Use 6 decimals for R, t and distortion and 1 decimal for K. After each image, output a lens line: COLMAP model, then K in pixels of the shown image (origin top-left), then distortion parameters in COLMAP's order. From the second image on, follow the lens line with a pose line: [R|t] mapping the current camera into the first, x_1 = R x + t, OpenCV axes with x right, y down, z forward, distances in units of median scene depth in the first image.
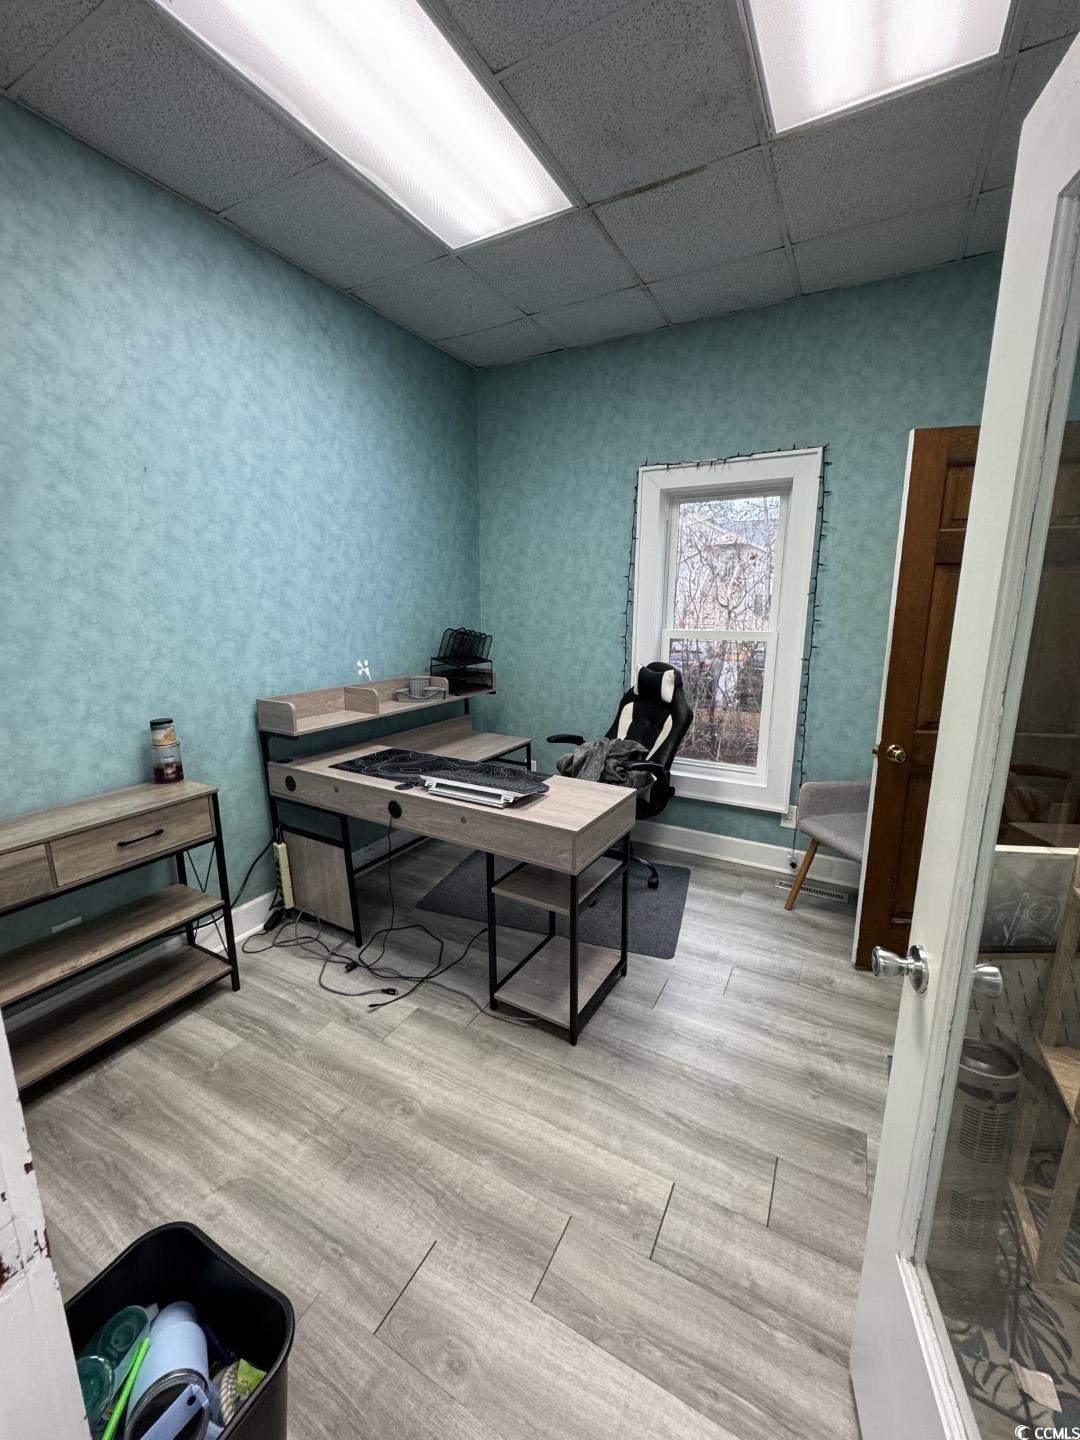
lens RADIAL K [[574.6, 0, 545.1], [0, 574.6, 719.0], [0, 0, 1]] dist [-0.003363, 0.000767]
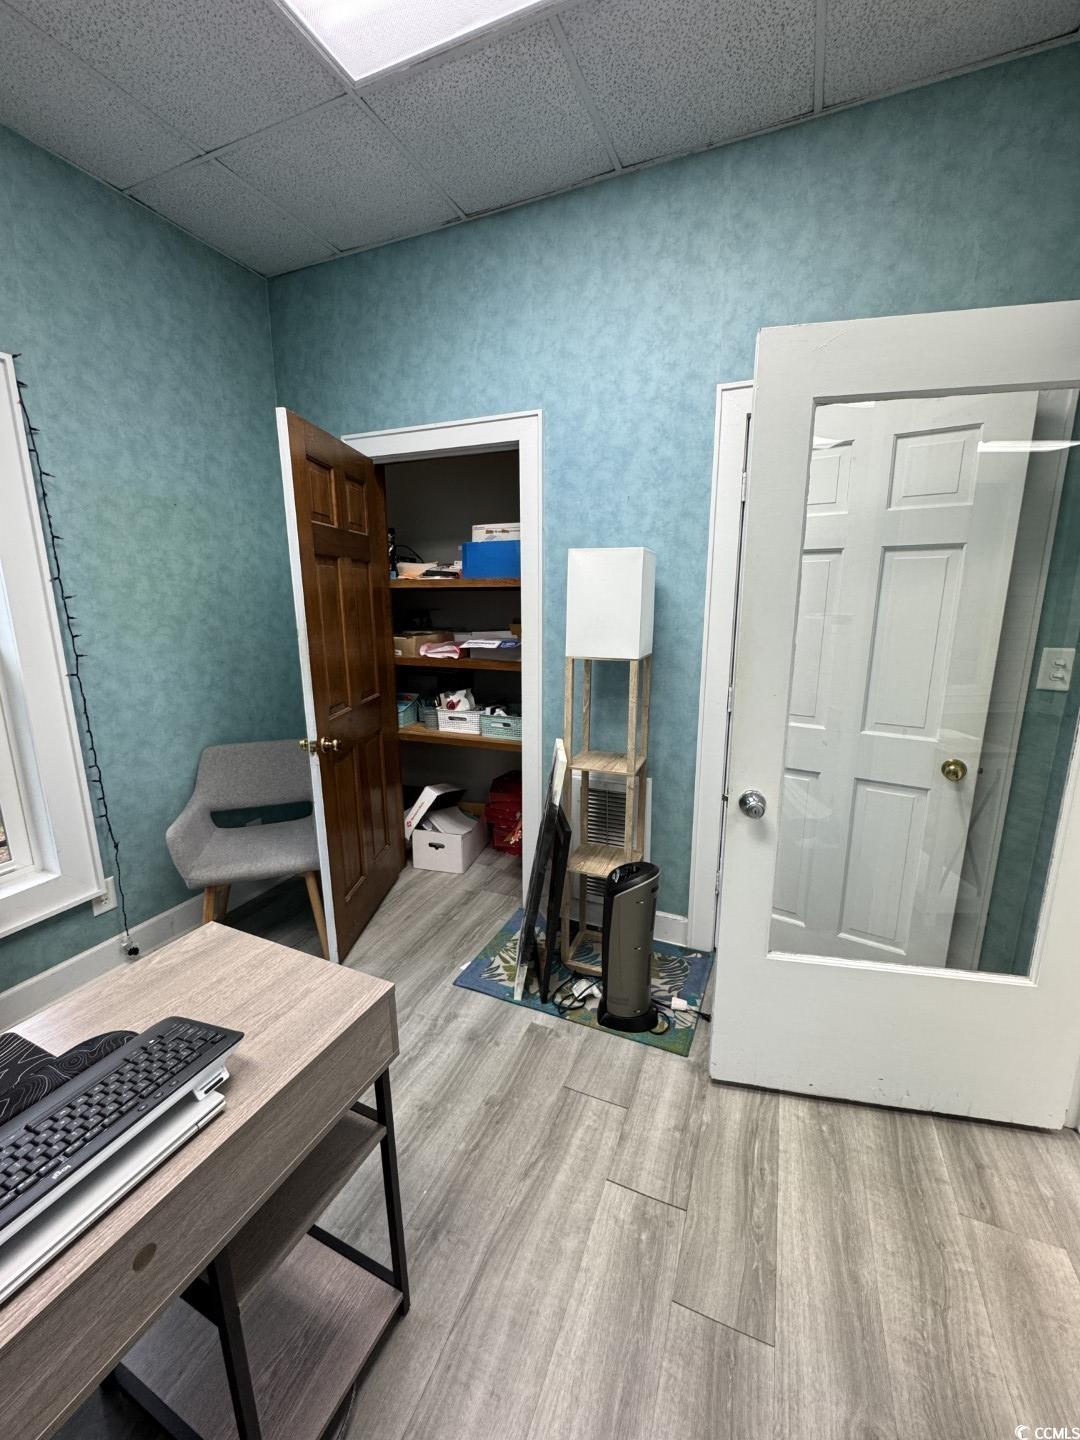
lens RADIAL K [[574.6, 0, 534.1], [0, 574.6, 720.9], [0, 0, 1]] dist [-0.003363, 0.000767]
pose [[-0.085925, -0.212635, 0.973346, -0.506146], [0.197335, 0.953972, 0.225823, -0.176194], [-0.976563, 0.211479, -0.040009, 0.897853]]
